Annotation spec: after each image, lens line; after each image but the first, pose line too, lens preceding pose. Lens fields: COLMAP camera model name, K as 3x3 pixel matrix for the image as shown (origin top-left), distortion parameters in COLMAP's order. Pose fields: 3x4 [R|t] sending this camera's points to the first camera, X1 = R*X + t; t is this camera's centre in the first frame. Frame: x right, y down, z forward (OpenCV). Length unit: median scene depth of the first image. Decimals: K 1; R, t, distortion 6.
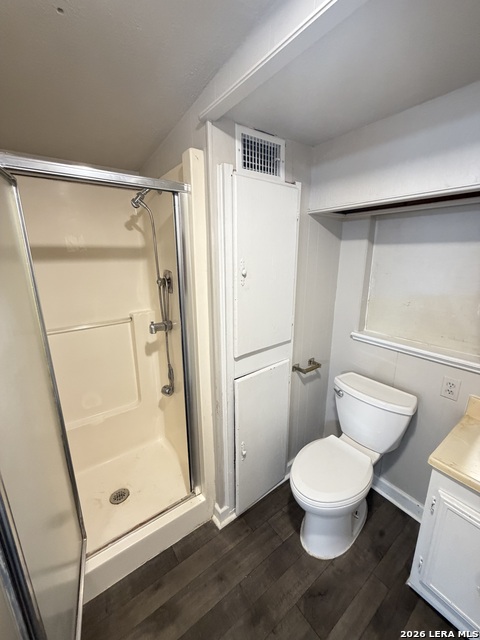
lens RADIAL K [[255.1, 0, 239.0], [0, 255.1, 318.5], [0, 0, 1]] dist [-0.001497, -0.000242]
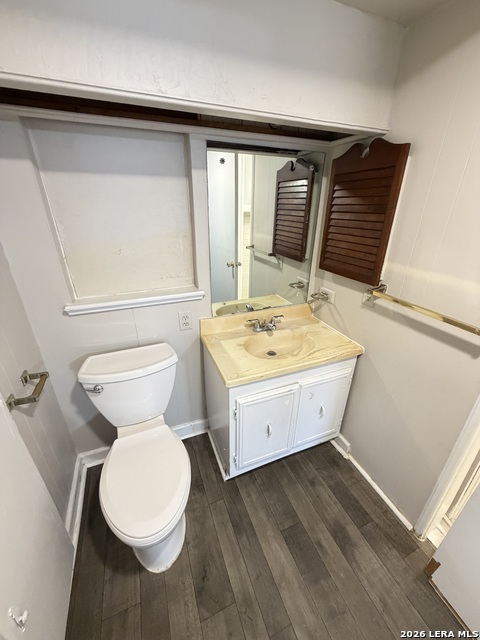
lens RADIAL K [[255.1, 0, 239.0], [0, 255.1, 318.5], [0, 0, 1]] dist [-0.001497, -0.000242]
pose [[0.245057, -0.394353, 0.885682, -0.076388], [0.233510, 0.910652, 0.340862, -0.049493], [-0.940968, 0.123285, 0.315247, 0.368848]]
